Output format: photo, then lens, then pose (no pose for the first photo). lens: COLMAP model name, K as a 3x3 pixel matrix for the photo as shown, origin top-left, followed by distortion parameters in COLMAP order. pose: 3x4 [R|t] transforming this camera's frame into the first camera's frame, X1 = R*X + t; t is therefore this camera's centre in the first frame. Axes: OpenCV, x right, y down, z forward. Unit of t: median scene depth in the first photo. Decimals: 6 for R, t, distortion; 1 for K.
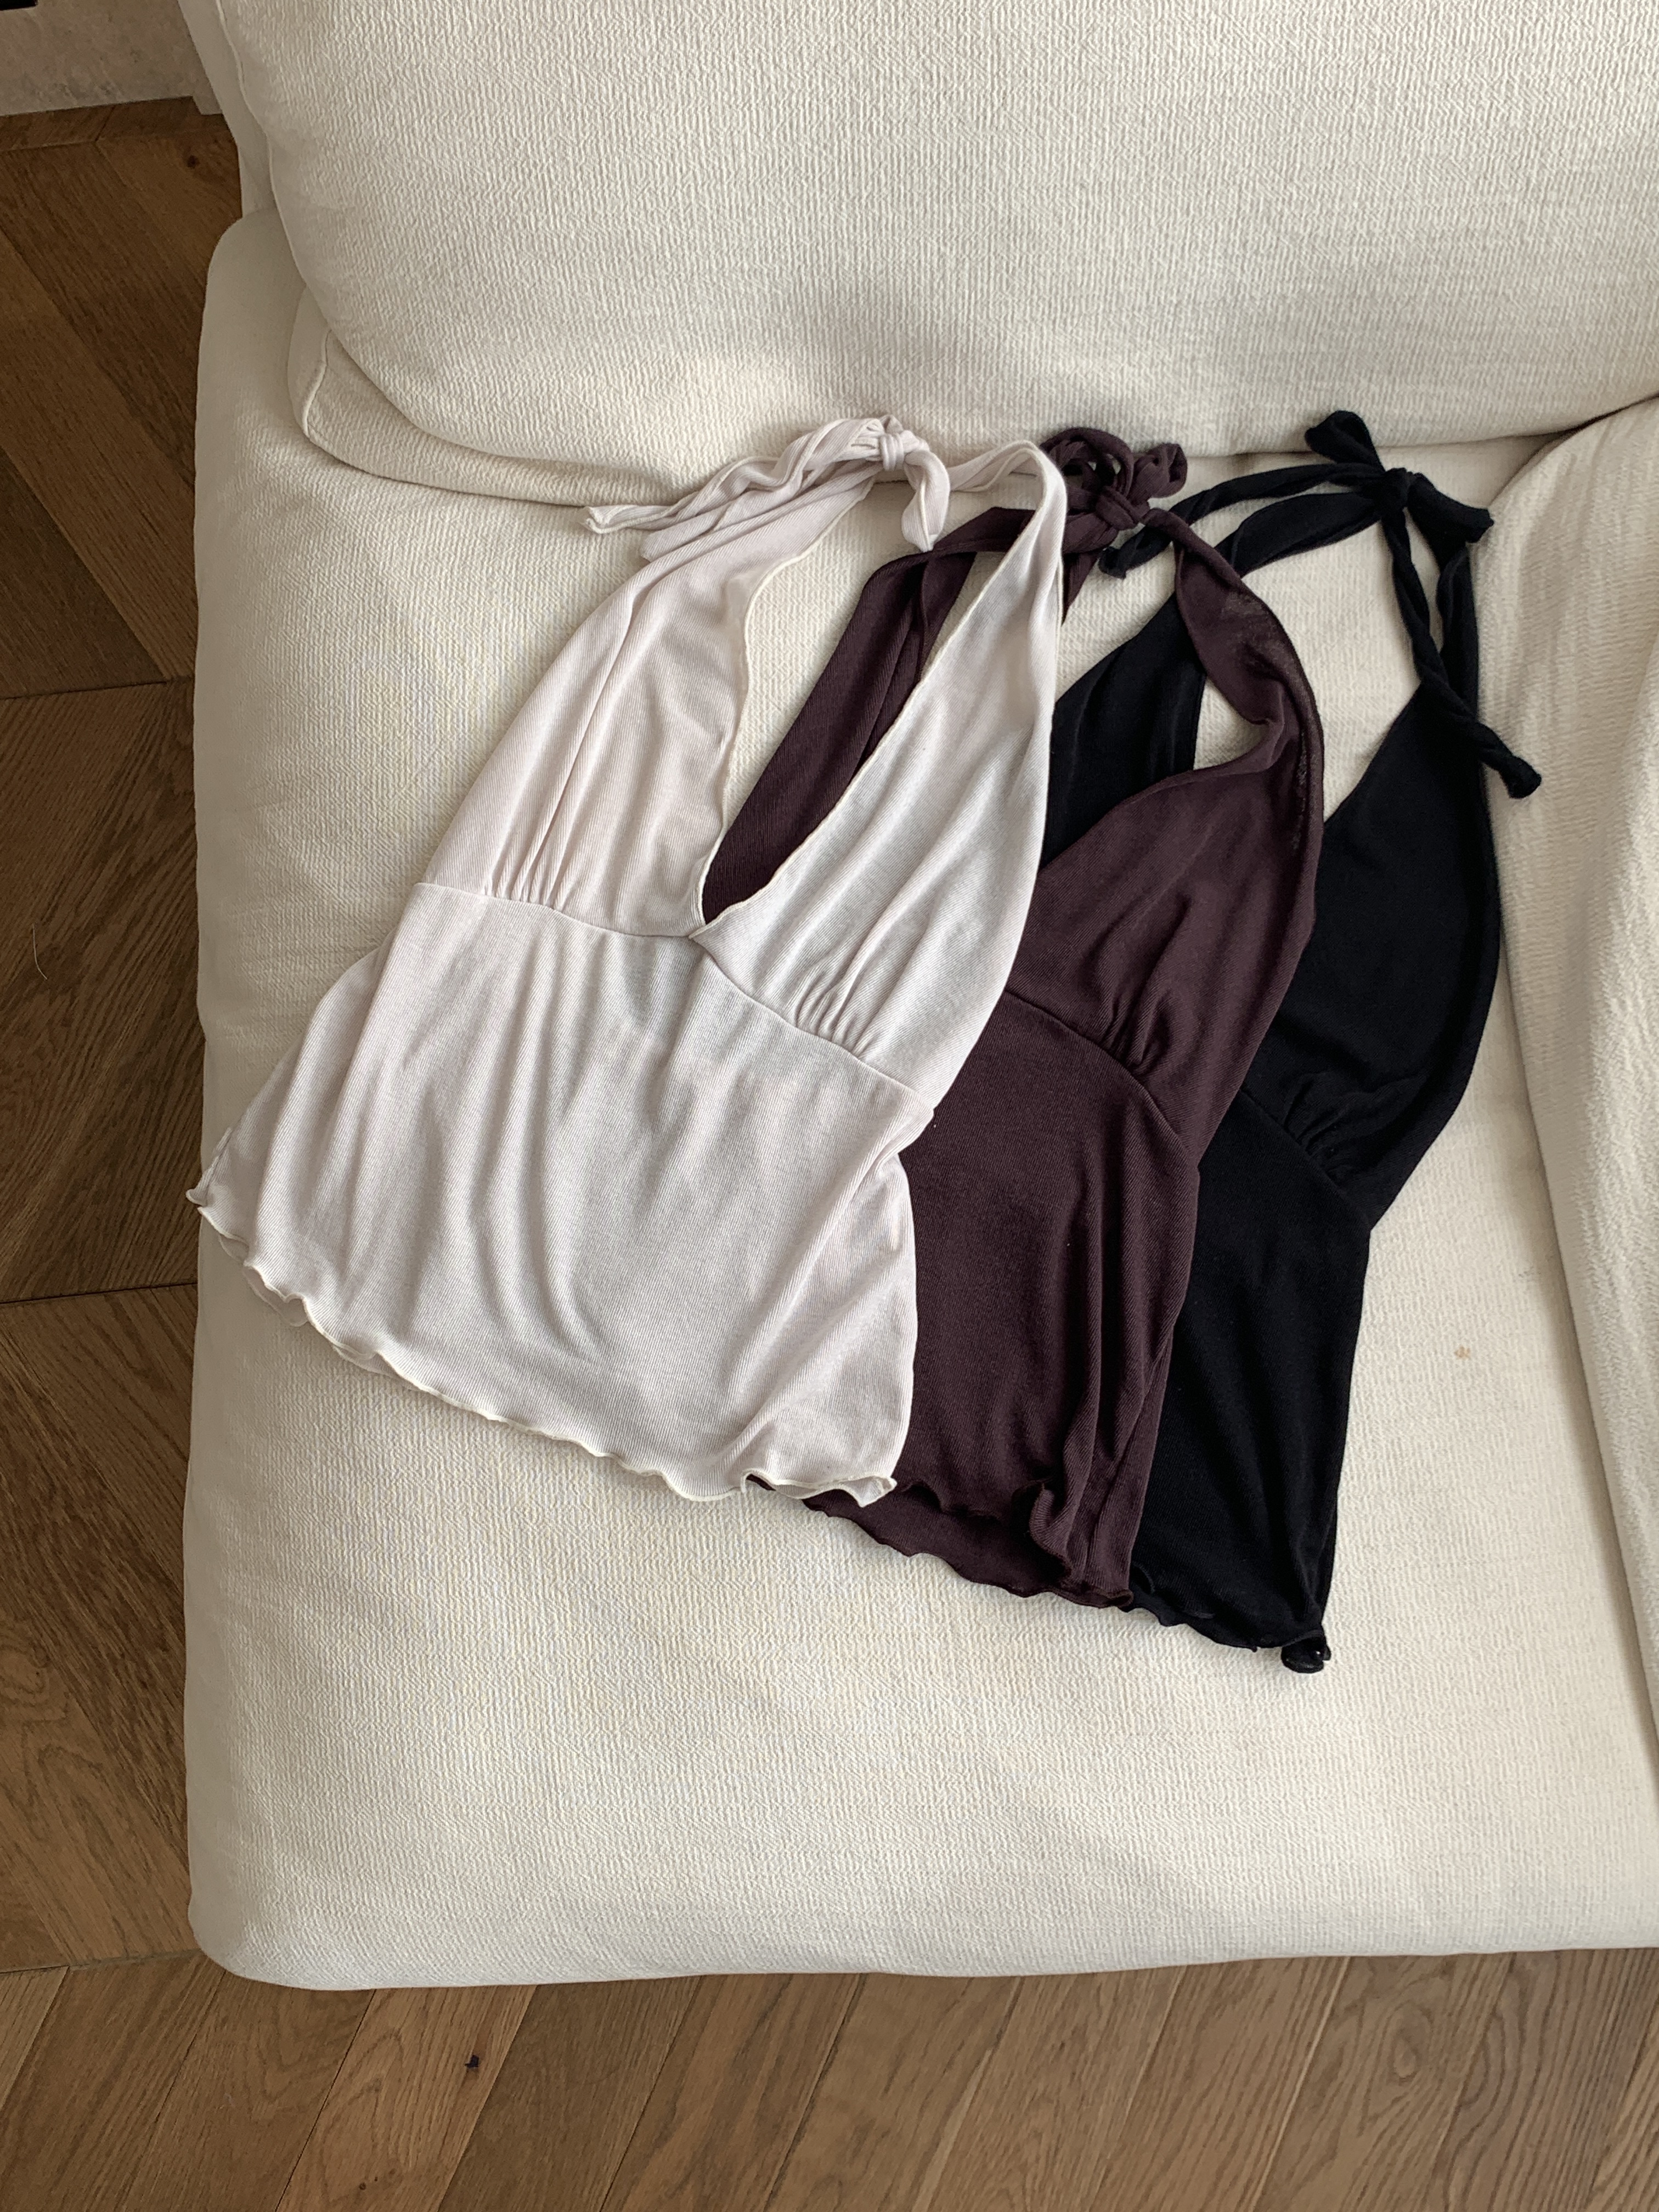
lens RADIAL K [[2175.0, 0, 831.1], [0, 2175.0, 1069.9], [0, 0, 1]] dist [0.071384, -0.299141]
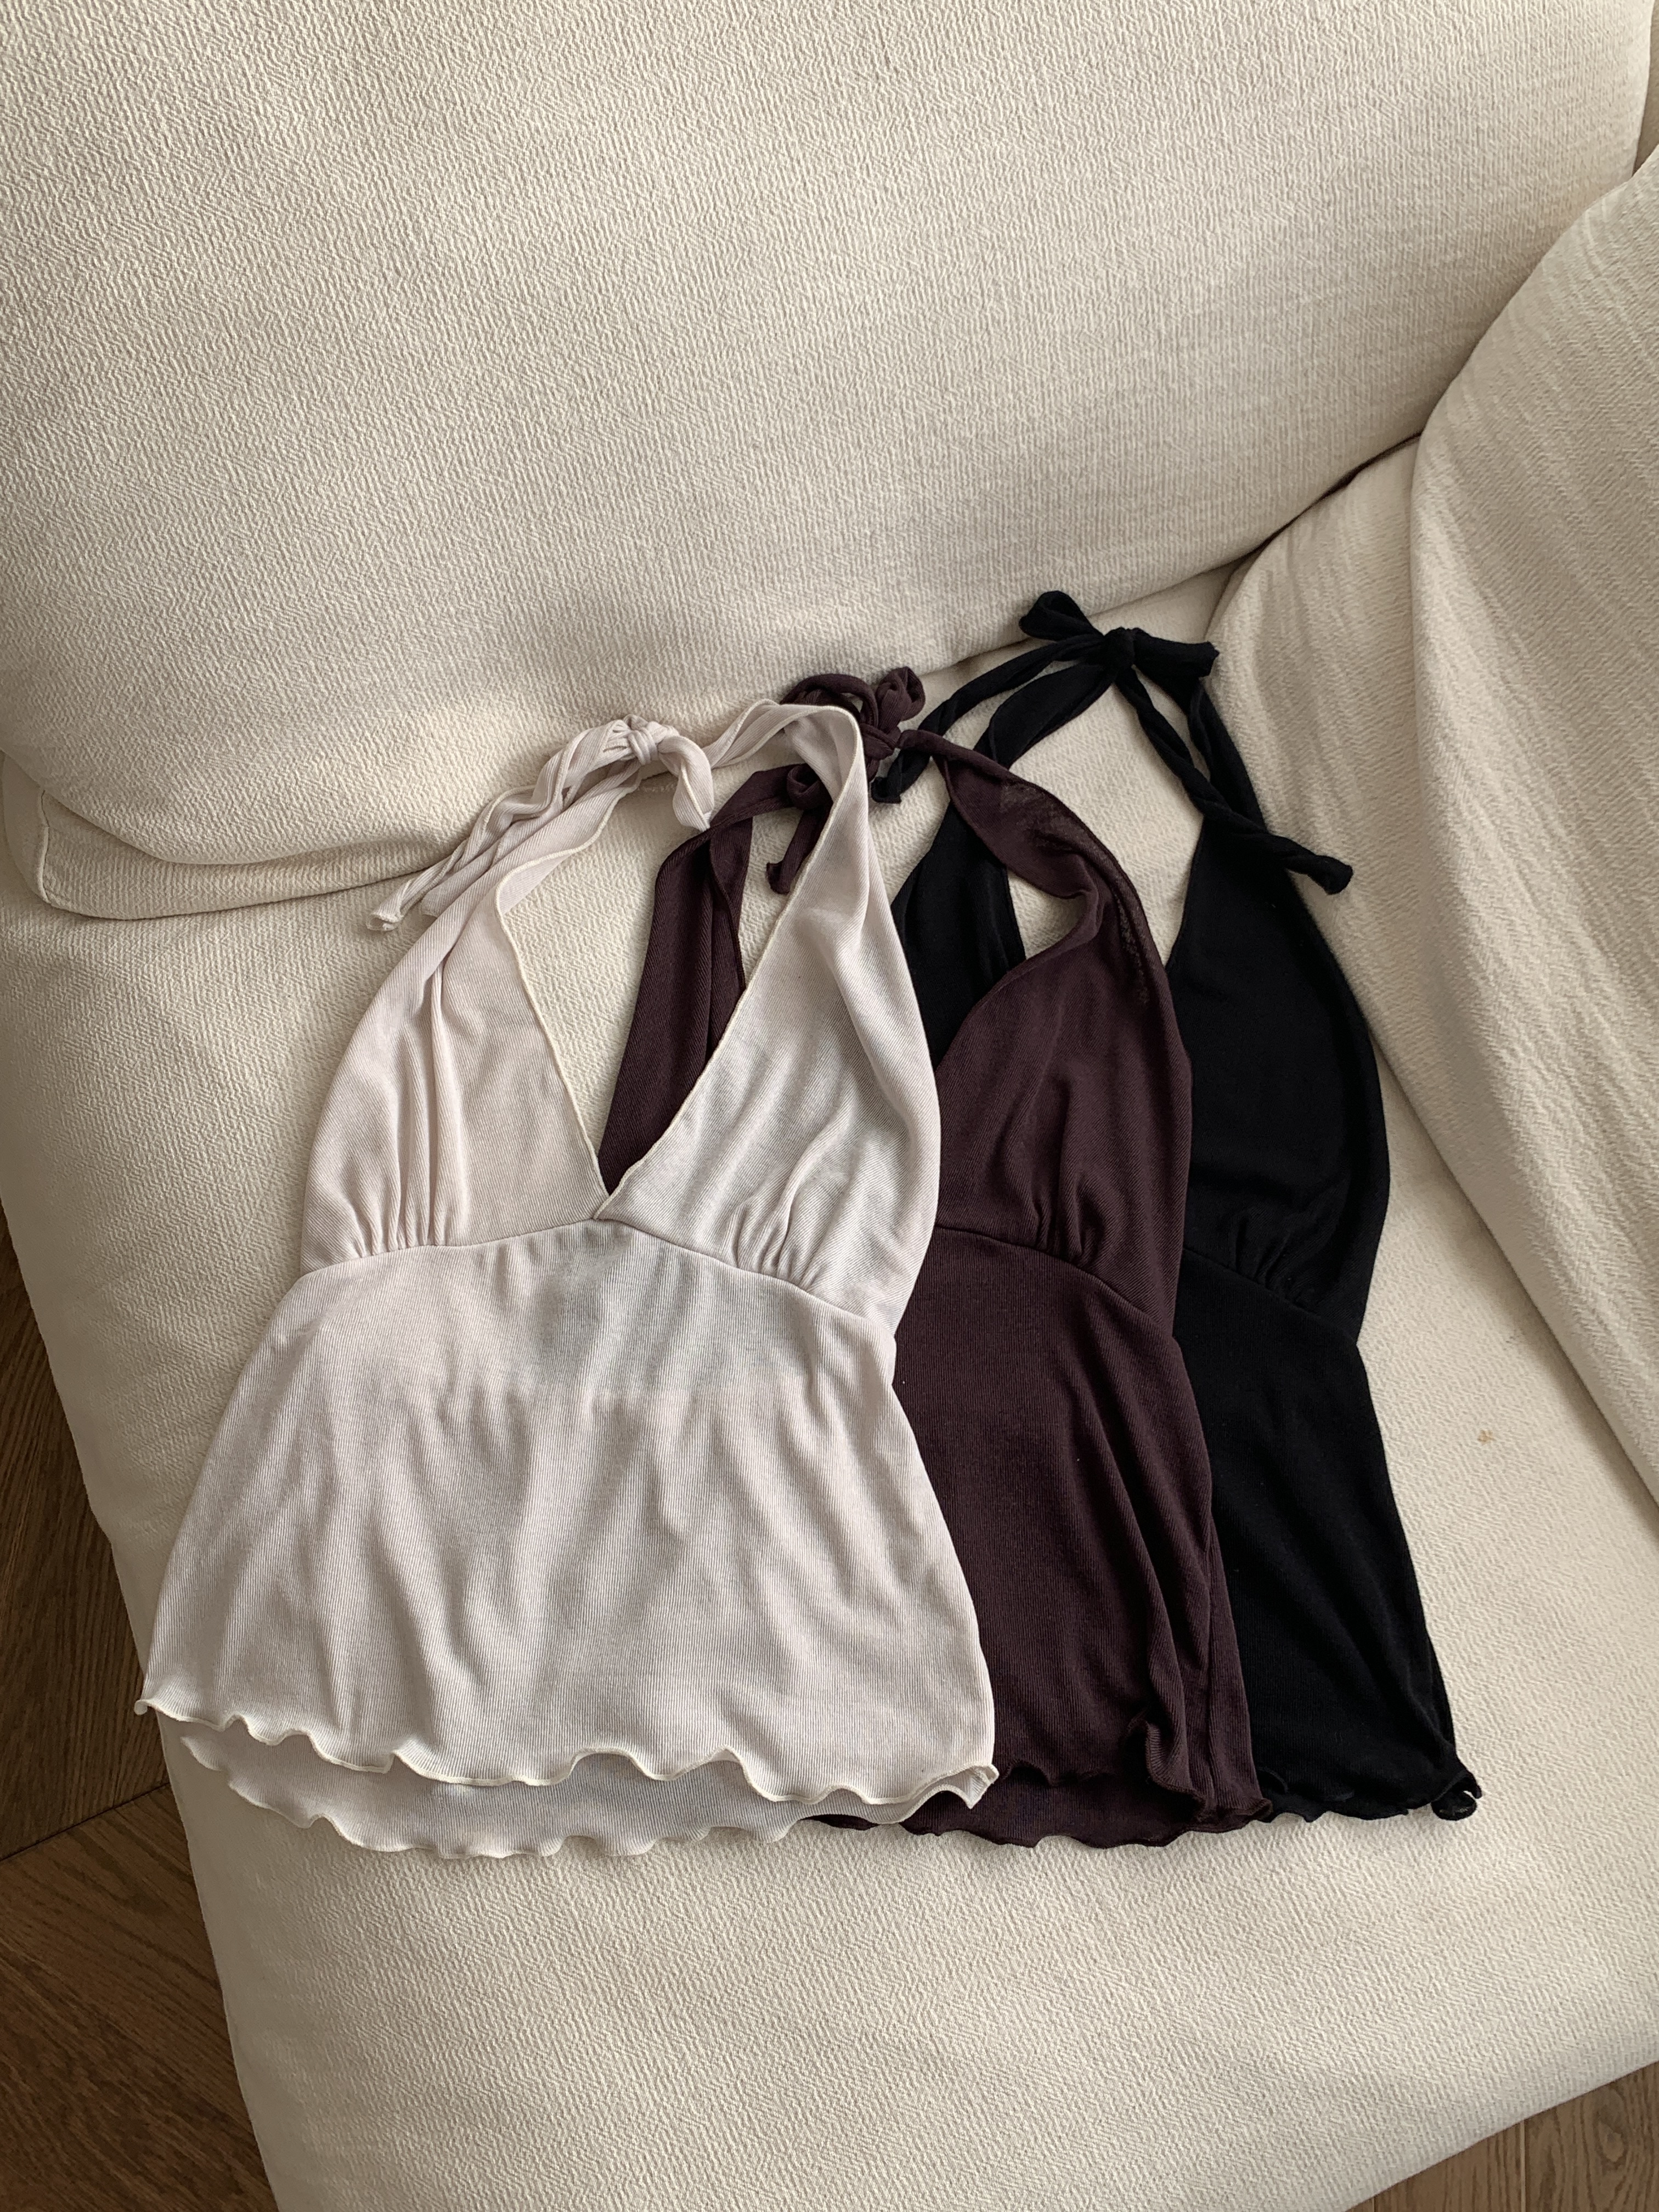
lens RADIAL K [[1931.4, 0, 834.0], [0, 1931.4, 1047.8], [0, 0, 1]] dist [-0.000237, -0.025018]
pose [[0.944646, -0.295457, 0.142652, -0.056319], [0.311667, 0.943942, -0.108796, -0.030725], [-0.102511, 0.147234, 0.983775, 0.145241]]
